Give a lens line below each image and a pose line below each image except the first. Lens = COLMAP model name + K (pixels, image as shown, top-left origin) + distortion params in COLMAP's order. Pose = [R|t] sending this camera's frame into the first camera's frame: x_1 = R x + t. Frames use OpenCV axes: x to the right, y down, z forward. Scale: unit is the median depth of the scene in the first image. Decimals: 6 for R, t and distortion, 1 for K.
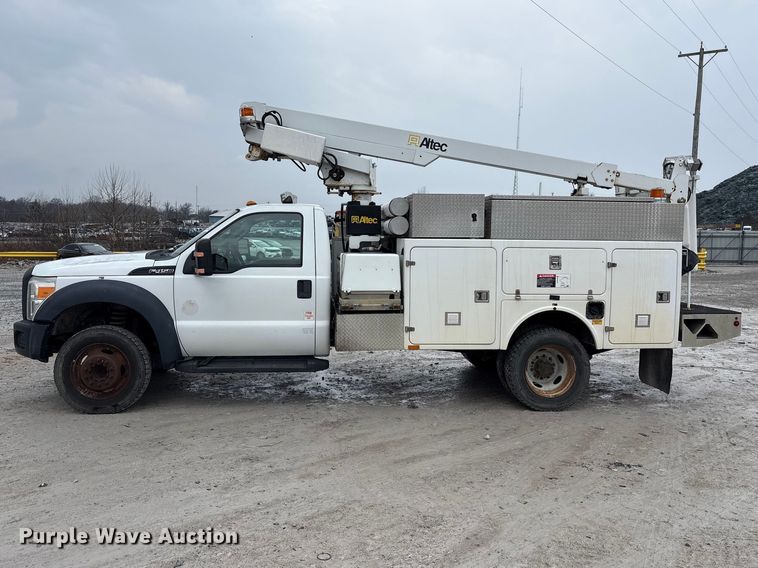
lens RADIAL K [[670.6, 0, 381.5], [0, 670.6, 287.3], [0, 0, 1]] dist [0.068090, -0.035949]
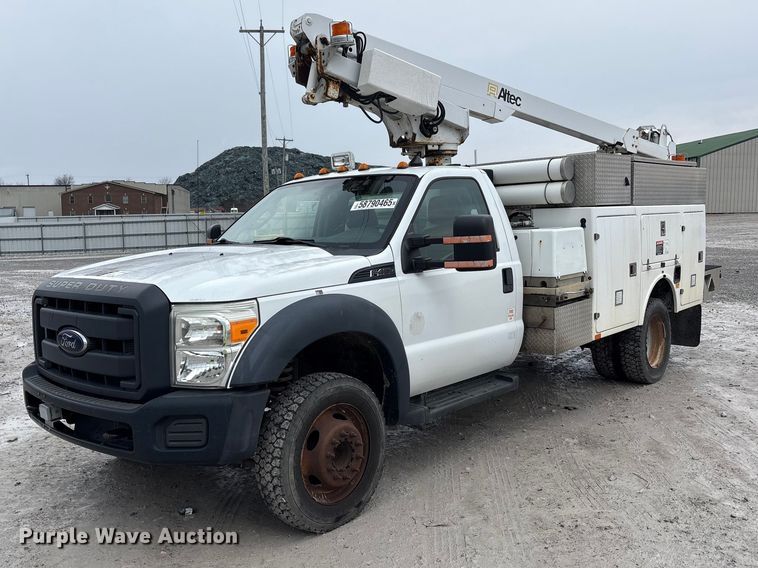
lens RADIAL K [[733.6, 0, 357.7], [0, 733.6, 297.7], [0, 0, 1]] dist [0.033217, 0.000000]
pose [[0.740015, -0.108850, 0.663724, -0.774718], [0.092553, 0.993910, 0.059809, -0.041744], [-0.666192, 0.017170, 0.745582, 0.501971]]
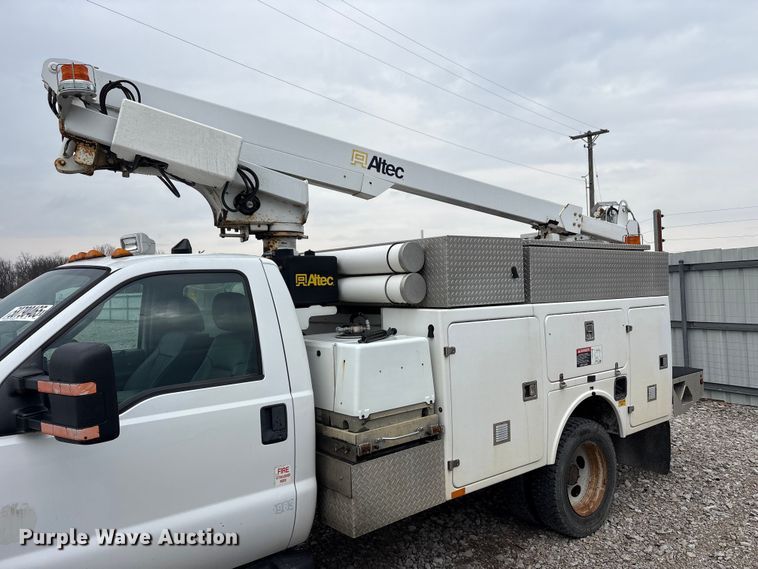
lens RADIAL K [[566.6, 0, 384.1], [0, 566.6, 283.9], [0, 0, 1]] dist [0.040386, -0.018554]
pose [[0.838410, -0.032018, 0.544099, -0.269440], [0.072815, 0.995904, -0.053597, -0.071008], [-0.540155, 0.084555, 0.837307, 0.590461]]
